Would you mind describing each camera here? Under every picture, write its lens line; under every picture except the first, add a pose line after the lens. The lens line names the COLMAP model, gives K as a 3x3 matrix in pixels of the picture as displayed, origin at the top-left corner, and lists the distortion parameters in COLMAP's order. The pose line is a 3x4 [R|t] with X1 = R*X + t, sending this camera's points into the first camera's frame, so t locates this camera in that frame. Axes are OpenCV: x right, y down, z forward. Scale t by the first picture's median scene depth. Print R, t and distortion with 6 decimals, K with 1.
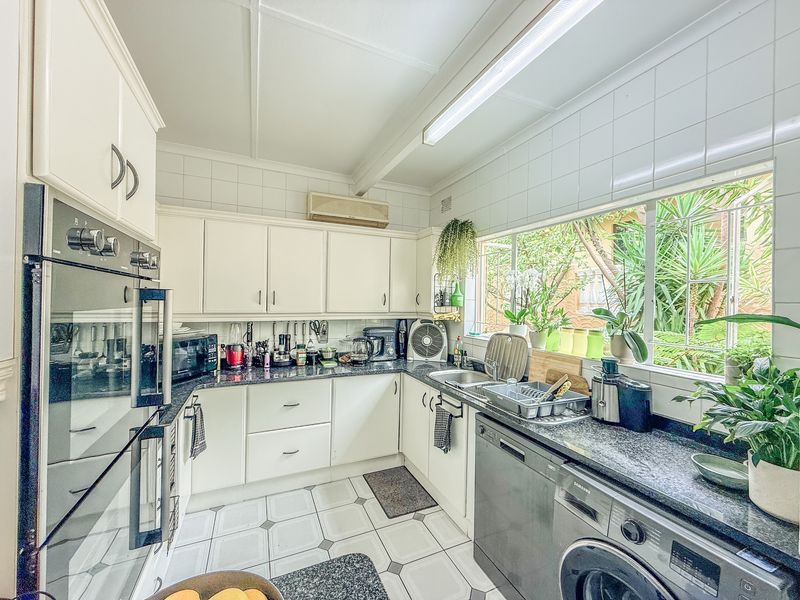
lens RADIAL K [[316.8, 0, 397.7], [0, 316.8, 299.7], [0, 0, 1]] dist [-0.000882, 0.000250]
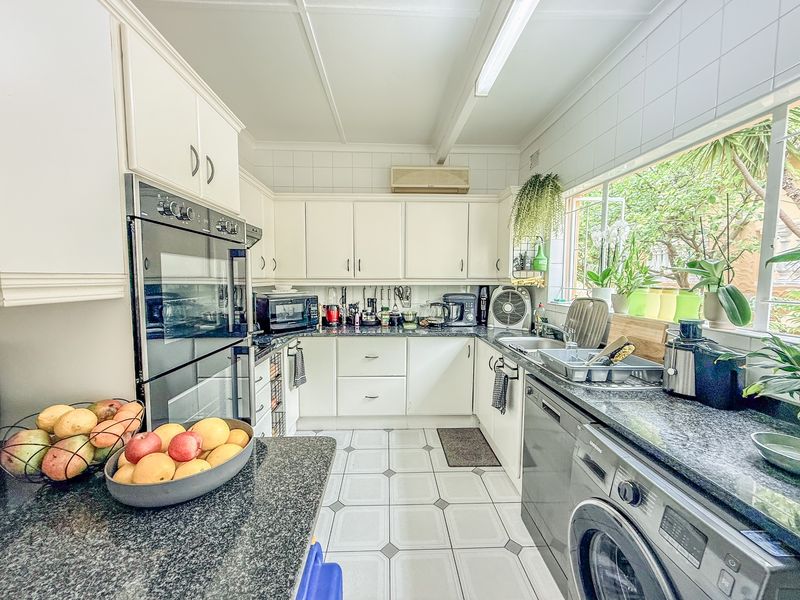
lens RADIAL K [[316.8, 0, 398.7], [0, 316.8, 299.3], [0, 0, 1]] dist [-0.000882, 0.000250]
pose [[0.926369, 0.013632, -0.376370, 0.176766], [0.011743, 0.997813, 0.065043, 0.044828], [0.376433, -0.064674, 0.924184, -0.016748]]
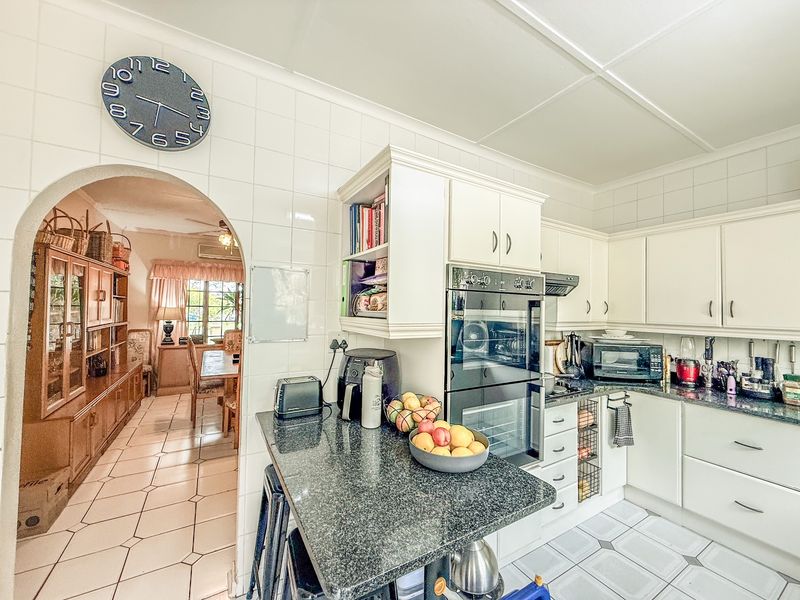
lens RADIAL K [[316.8, 0, 399.7], [0, 316.8, 300.8], [0, 0, 1]] dist [-0.000882, 0.000250]
pose [[0.106501, -0.036735, -0.993634, 0.339306], [-0.016509, 0.999114, -0.038708, 0.018833], [0.994176, 0.020527, 0.105800, 0.053123]]
